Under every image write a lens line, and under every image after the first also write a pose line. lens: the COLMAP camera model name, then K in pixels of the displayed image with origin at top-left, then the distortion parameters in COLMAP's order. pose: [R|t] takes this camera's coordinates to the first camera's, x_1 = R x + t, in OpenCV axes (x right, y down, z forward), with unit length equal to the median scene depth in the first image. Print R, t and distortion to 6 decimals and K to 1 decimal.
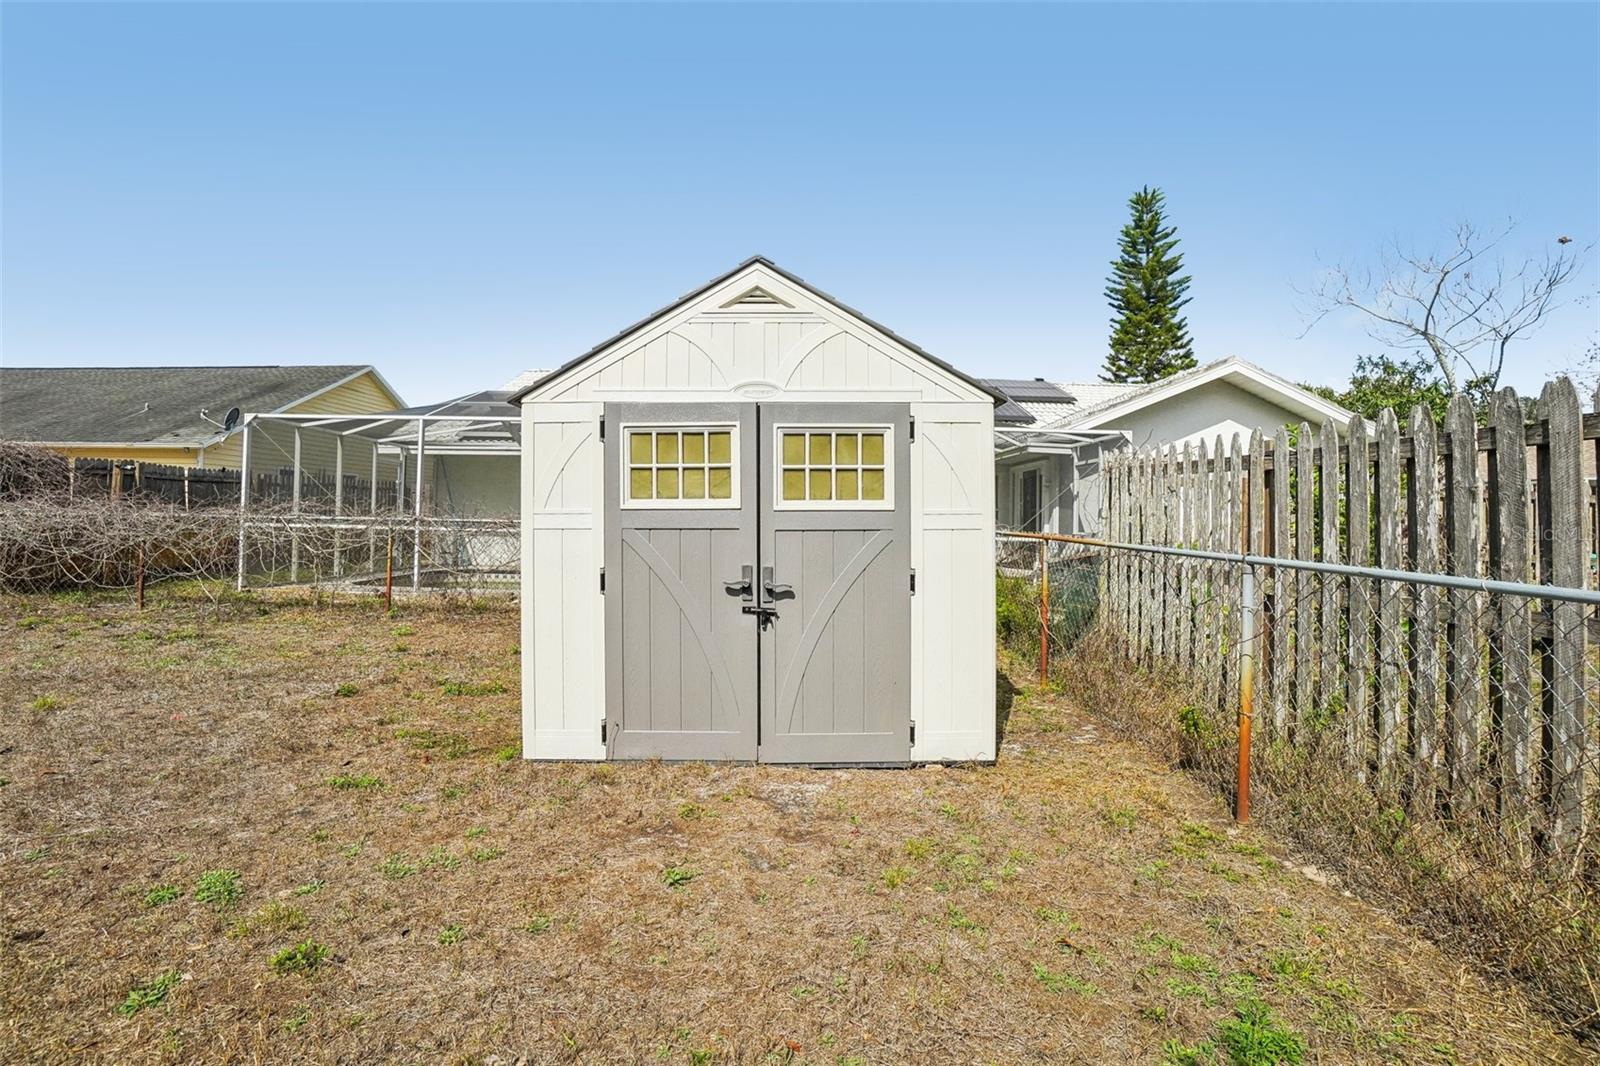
lens RADIAL K [[732.1, 0, 800.2], [0, 732.1, 511.8], [0, 0, 1]] dist [-0.058106, 0.021578]
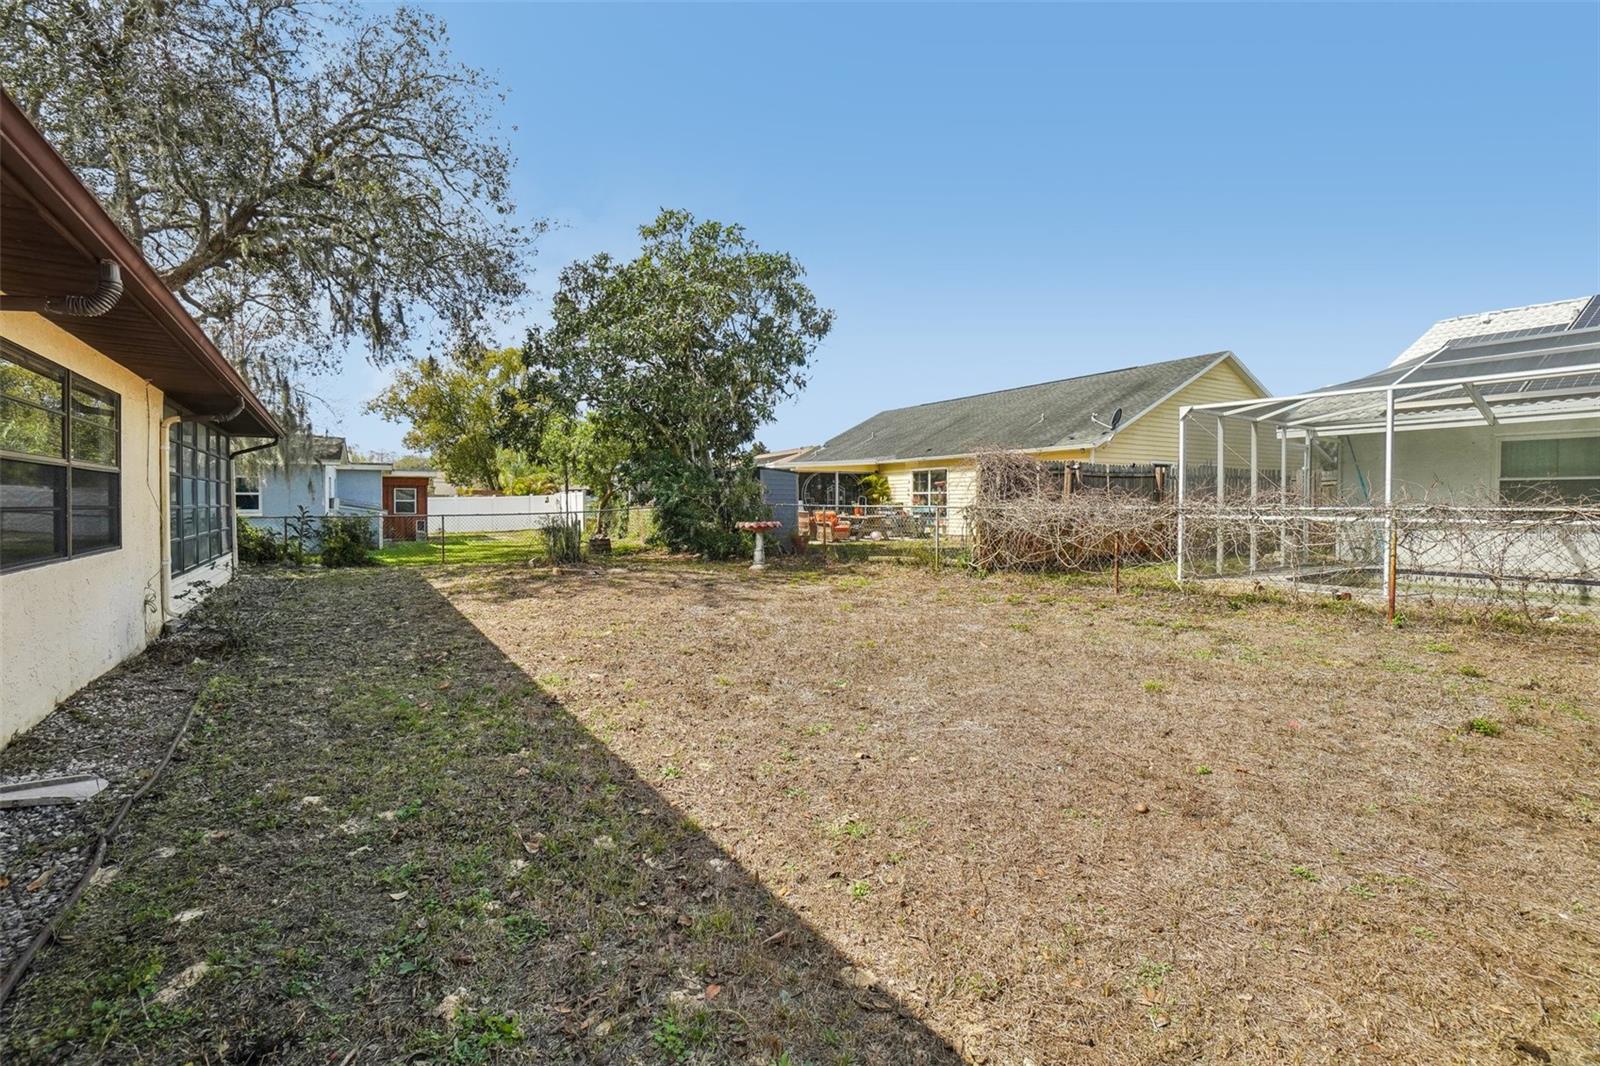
lens RADIAL K [[797.5, 0, 912.5], [0, 797.5, 529.3], [0, 0, 1]] dist [-0.017755, 0.000459]
pose [[0.618916, 0.009232, -0.785403, -0.483362], [0.018345, 0.999488, 0.026205, -0.003398], [0.785243, -0.030627, 0.618430, -0.022899]]
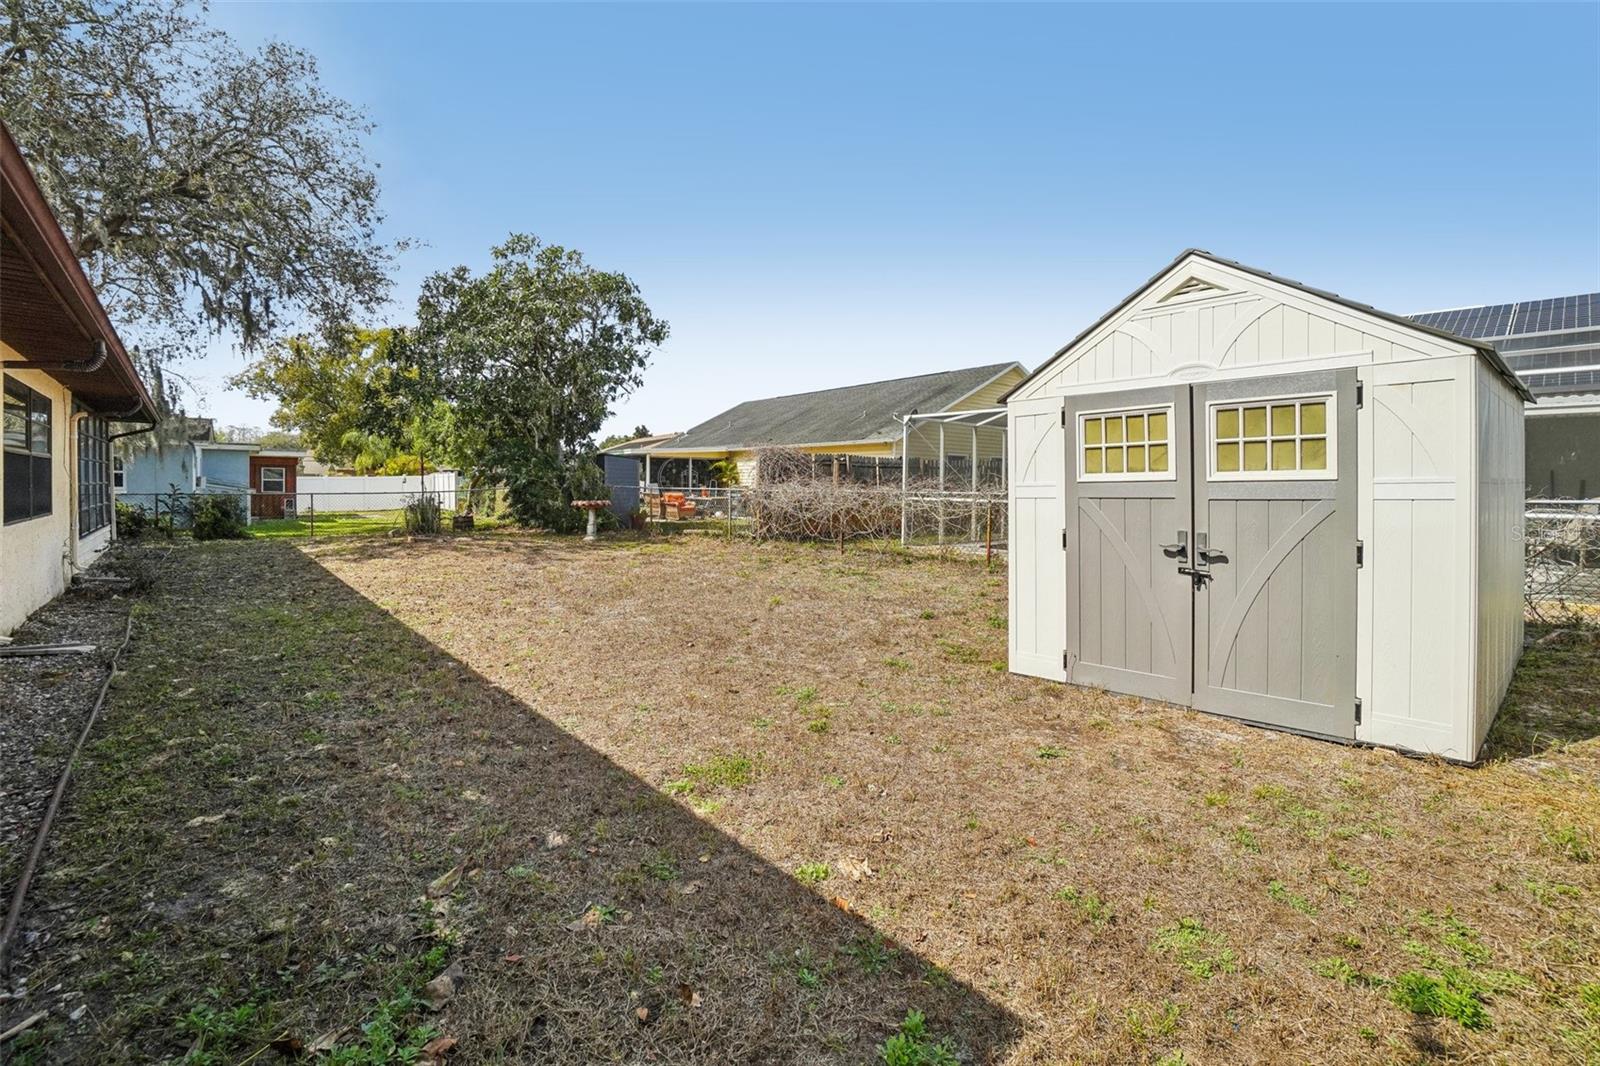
lens RADIAL K [[705.8, 0, 838.9], [0, 705.8, 514.6], [0, 0, 1]] dist [-0.041081, 0.016042]
pose [[0.705132, 0.017891, -0.708851, 0.313133], [0.008997, 0.999375, 0.034173, 0.007008], [0.709019, -0.030474, 0.704530, -0.123759]]
